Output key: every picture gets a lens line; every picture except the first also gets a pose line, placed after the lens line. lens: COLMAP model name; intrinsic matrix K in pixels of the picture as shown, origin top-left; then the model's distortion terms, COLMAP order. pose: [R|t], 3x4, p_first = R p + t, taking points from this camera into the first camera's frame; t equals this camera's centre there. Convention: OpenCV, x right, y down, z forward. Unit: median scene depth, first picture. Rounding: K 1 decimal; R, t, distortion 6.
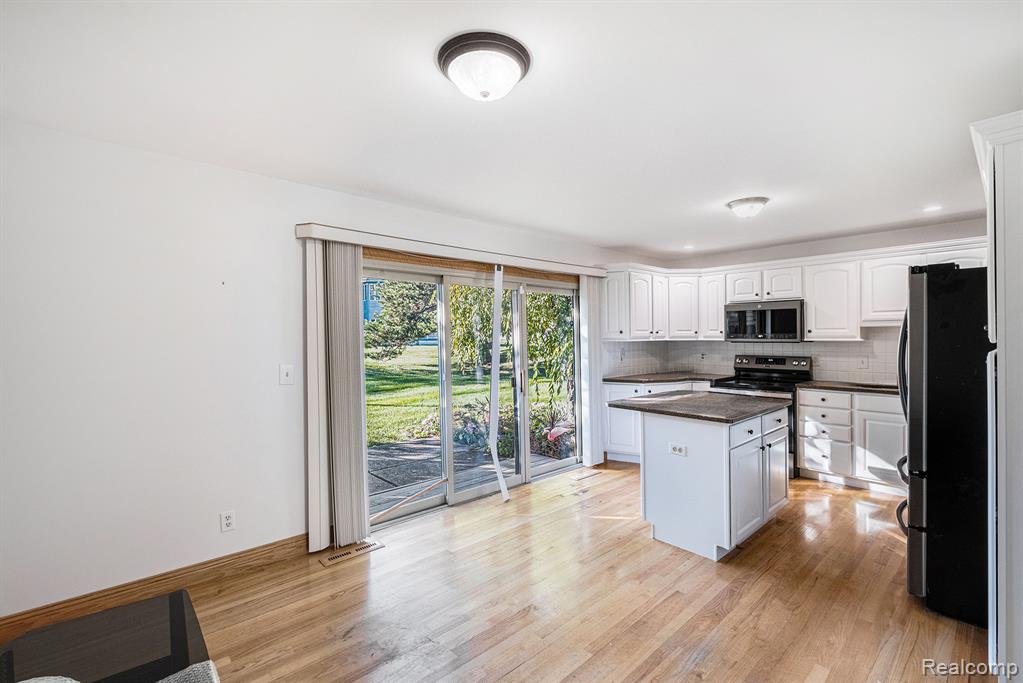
lens RADIAL K [[449.7, 0, 515.3], [0, 449.7, 331.4], [0, 0, 1]] dist [-0.001329, -0.000522]
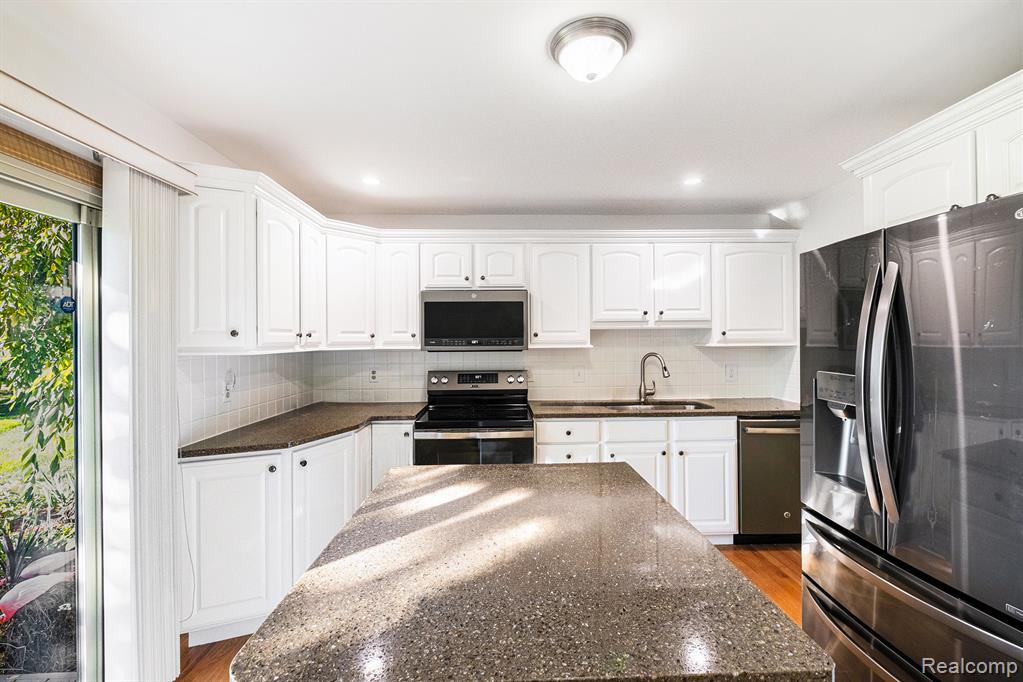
lens RADIAL K [[449.7, 0, 515.3], [0, 449.7, 330.9], [0, 0, 1]] dist [-0.001329, -0.000522]
pose [[0.652191, 0.014376, 0.757919, 0.087294], [-0.004493, 0.999876, -0.015100, 0.004149], [-0.758042, 0.006443, 0.652174, 0.521260]]
